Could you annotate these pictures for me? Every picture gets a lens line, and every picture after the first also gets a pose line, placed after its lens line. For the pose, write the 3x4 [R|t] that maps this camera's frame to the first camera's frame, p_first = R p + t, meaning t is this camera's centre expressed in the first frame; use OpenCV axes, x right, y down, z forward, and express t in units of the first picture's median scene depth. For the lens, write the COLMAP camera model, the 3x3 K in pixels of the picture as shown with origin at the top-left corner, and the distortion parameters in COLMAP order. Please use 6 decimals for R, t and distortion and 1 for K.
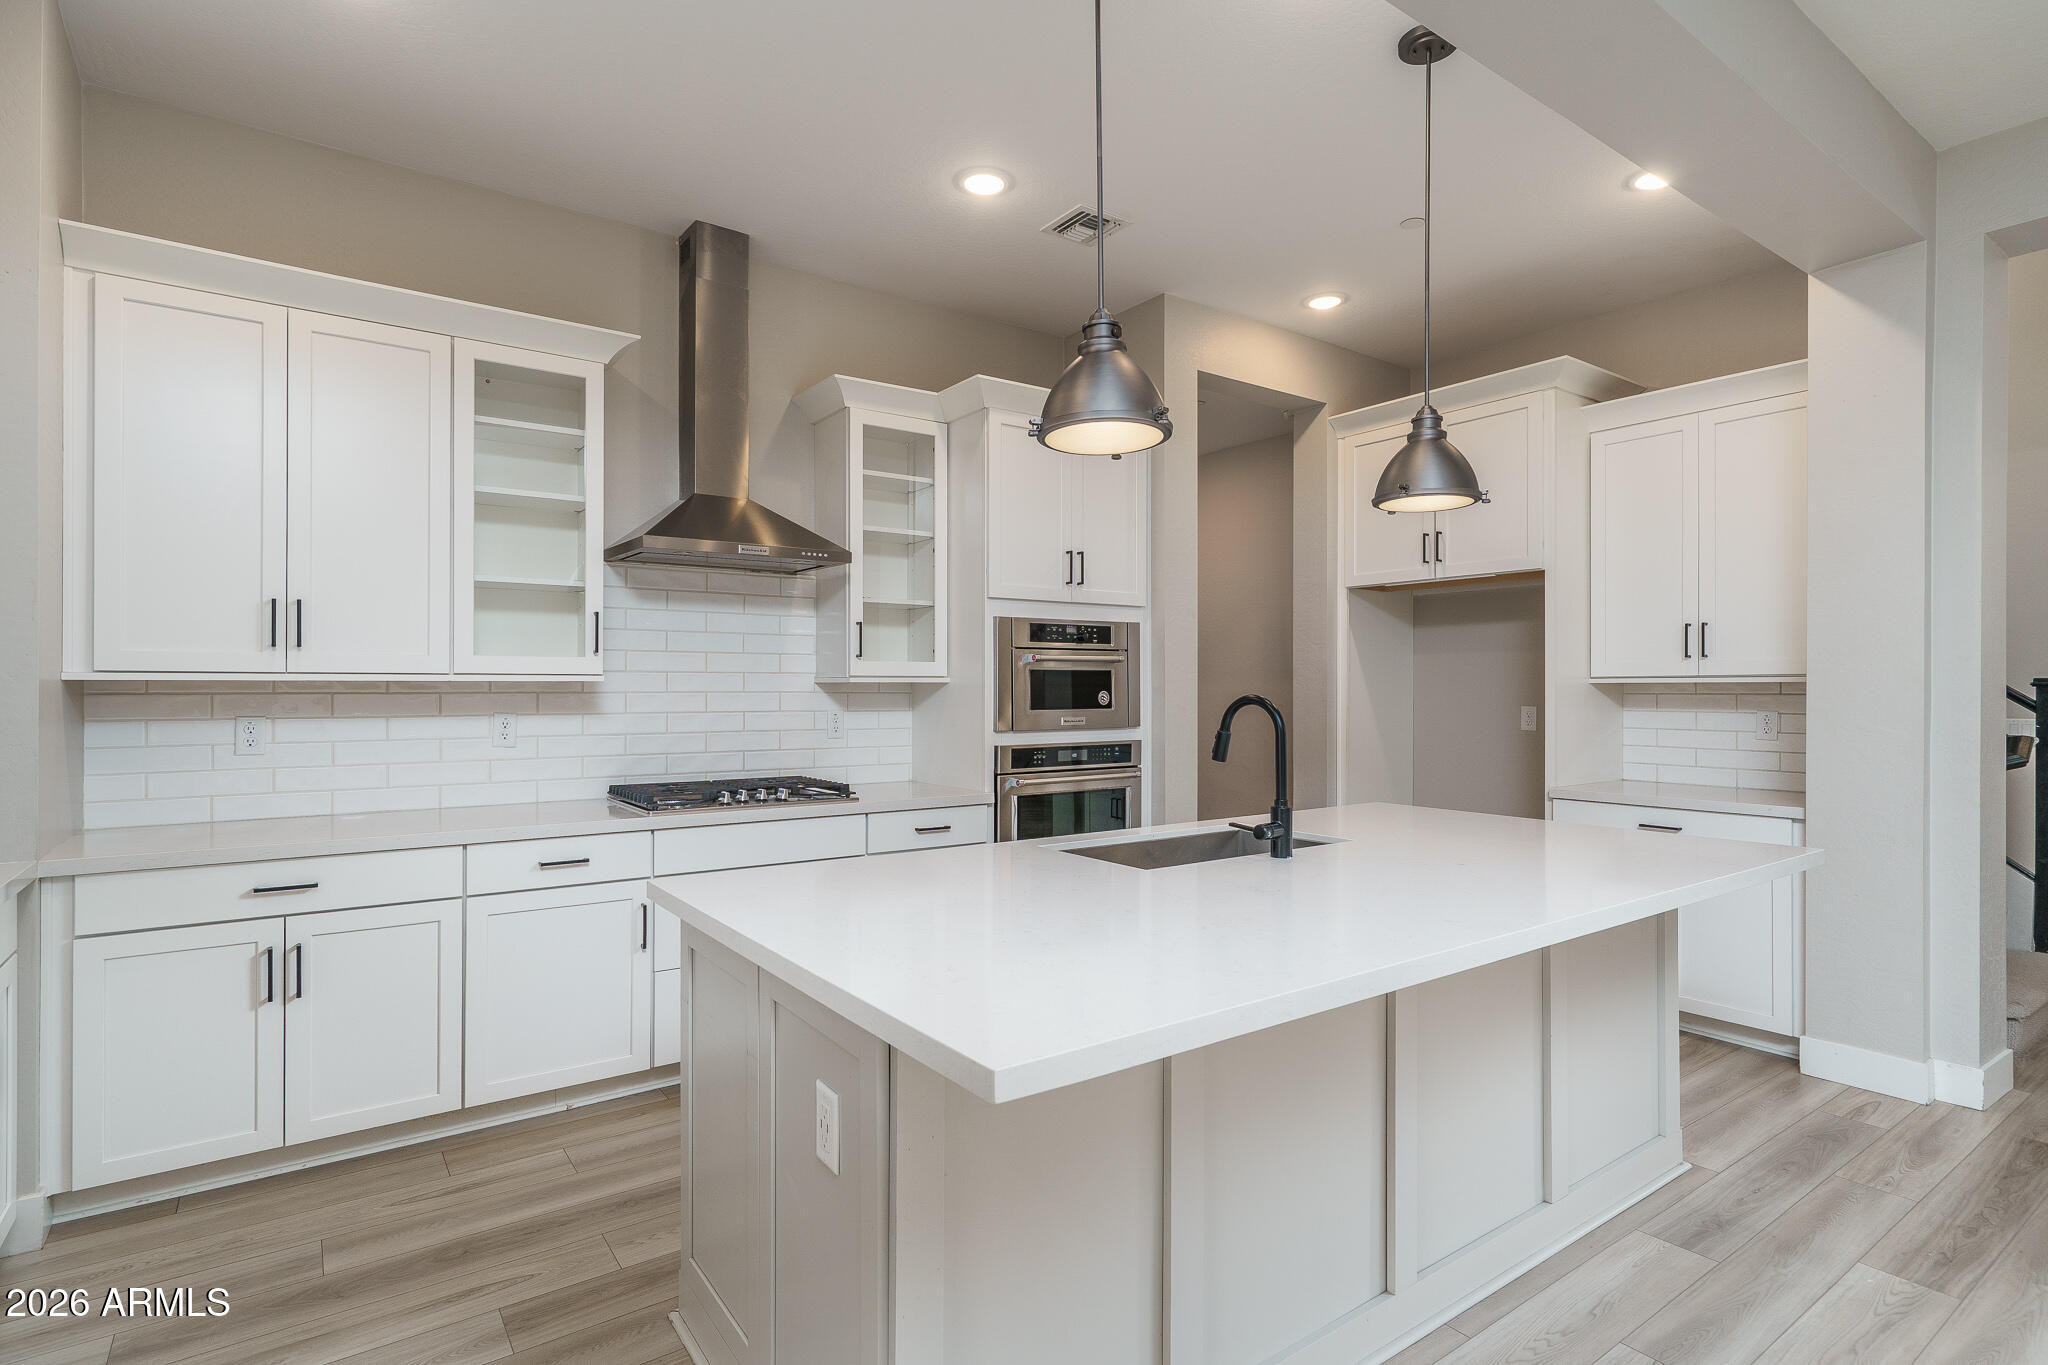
lens RADIAL K [[983.9, 0, 1035.1], [0, 983.9, 694.8], [0, 0, 1]] dist [-0.004059, -0.000969]
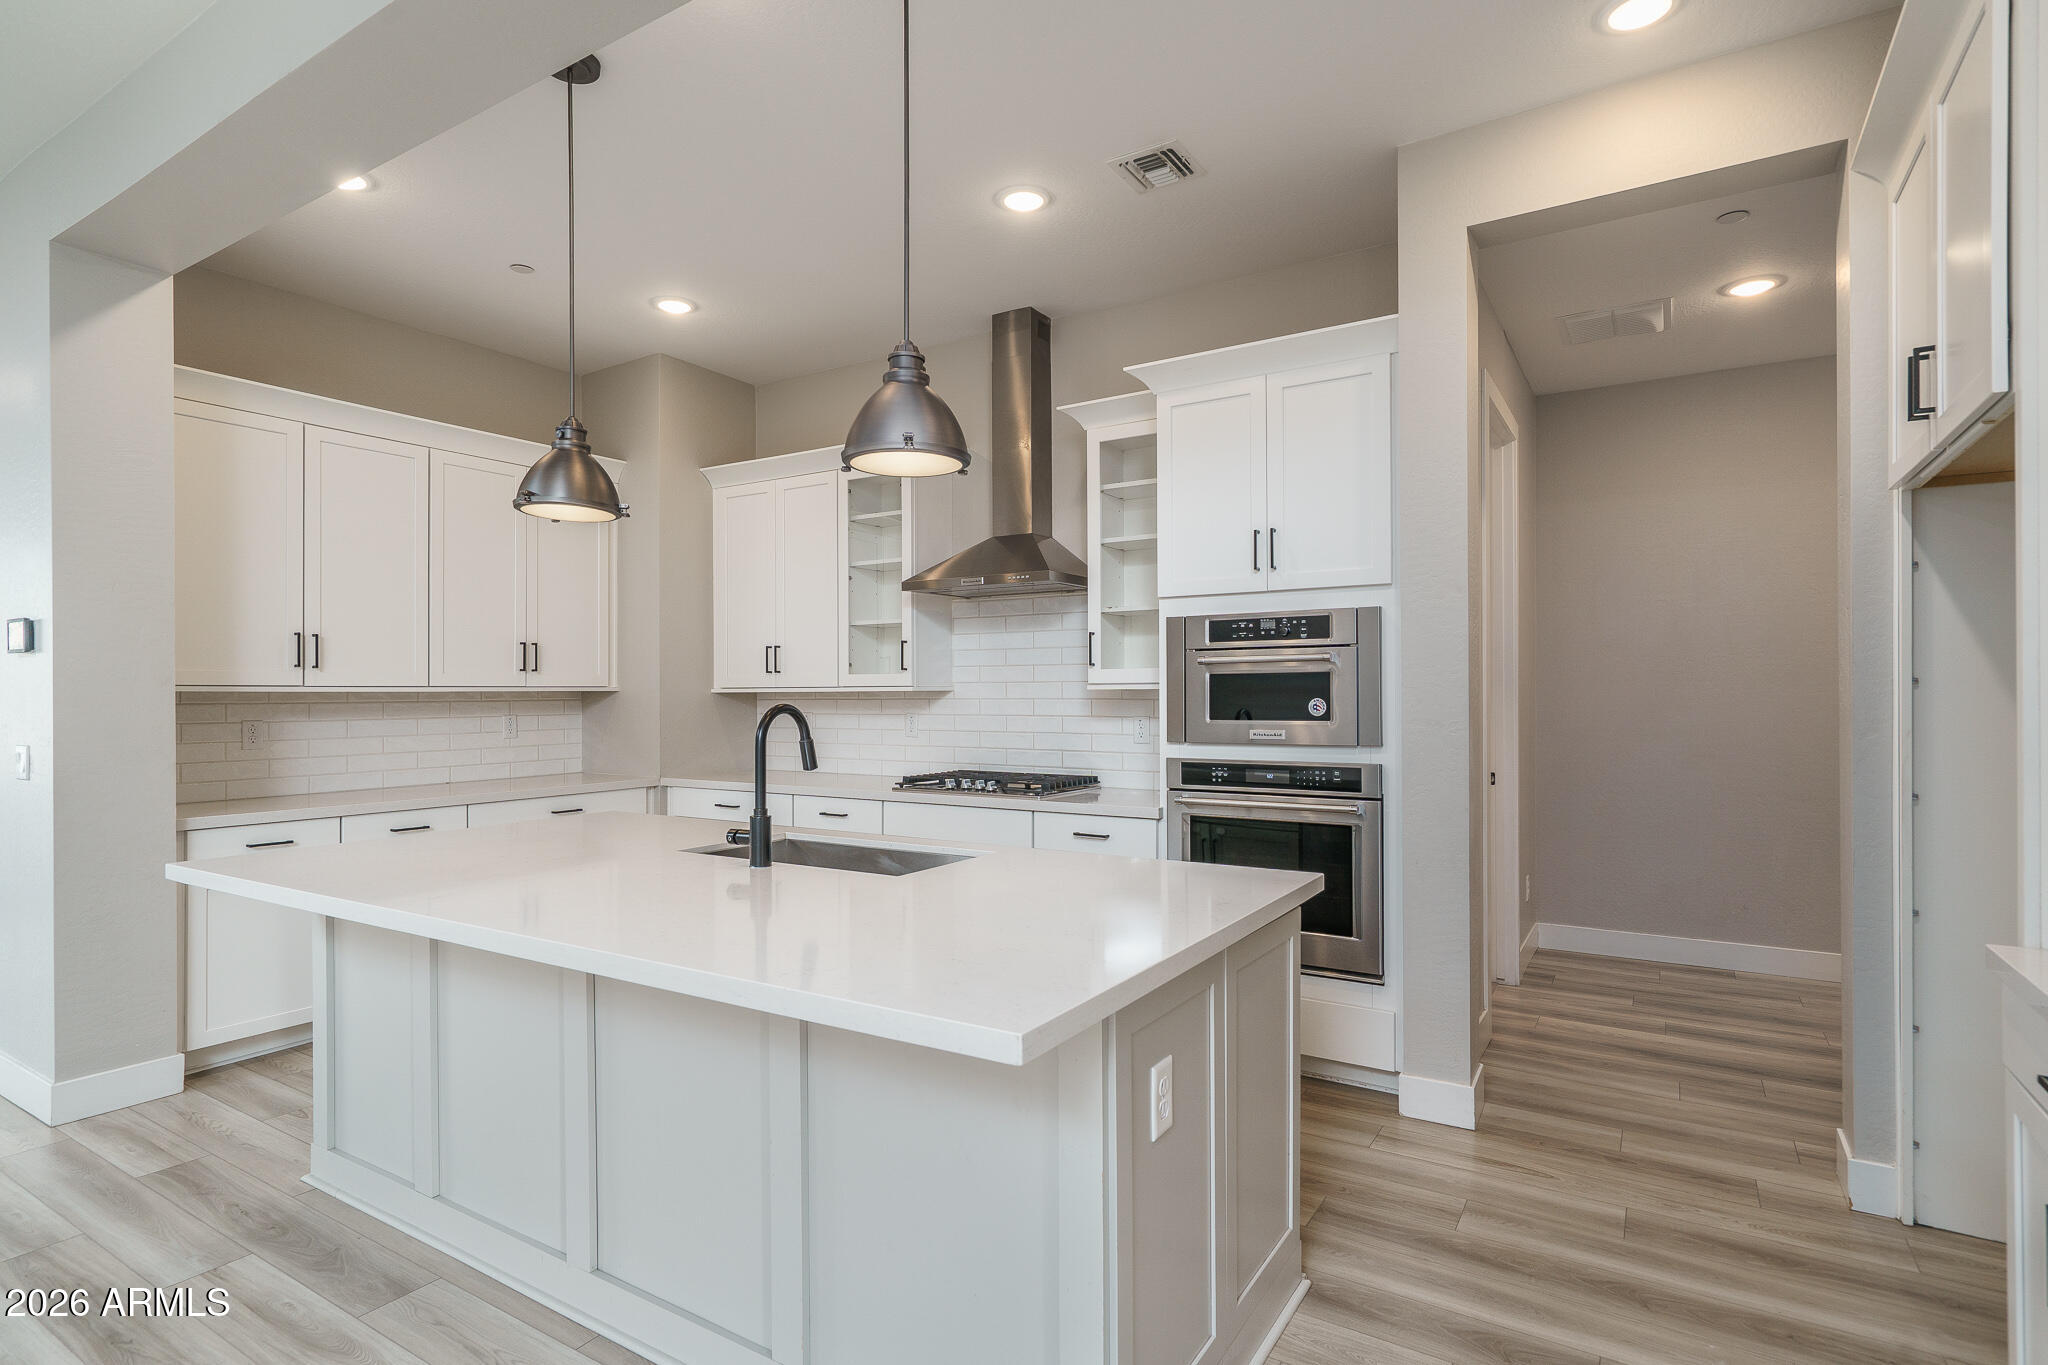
lens RADIAL K [[1014.6, 0, 1039.3], [0, 1014.6, 694.4], [0, 0, 1]] dist [-0.014253, -0.000027]
pose [[0.397401, 0.000627, -0.917645, 0.755742], [0.002230, 0.999996, 0.001648, -0.009053], [0.917642, -0.002701, 0.397398, 0.495977]]
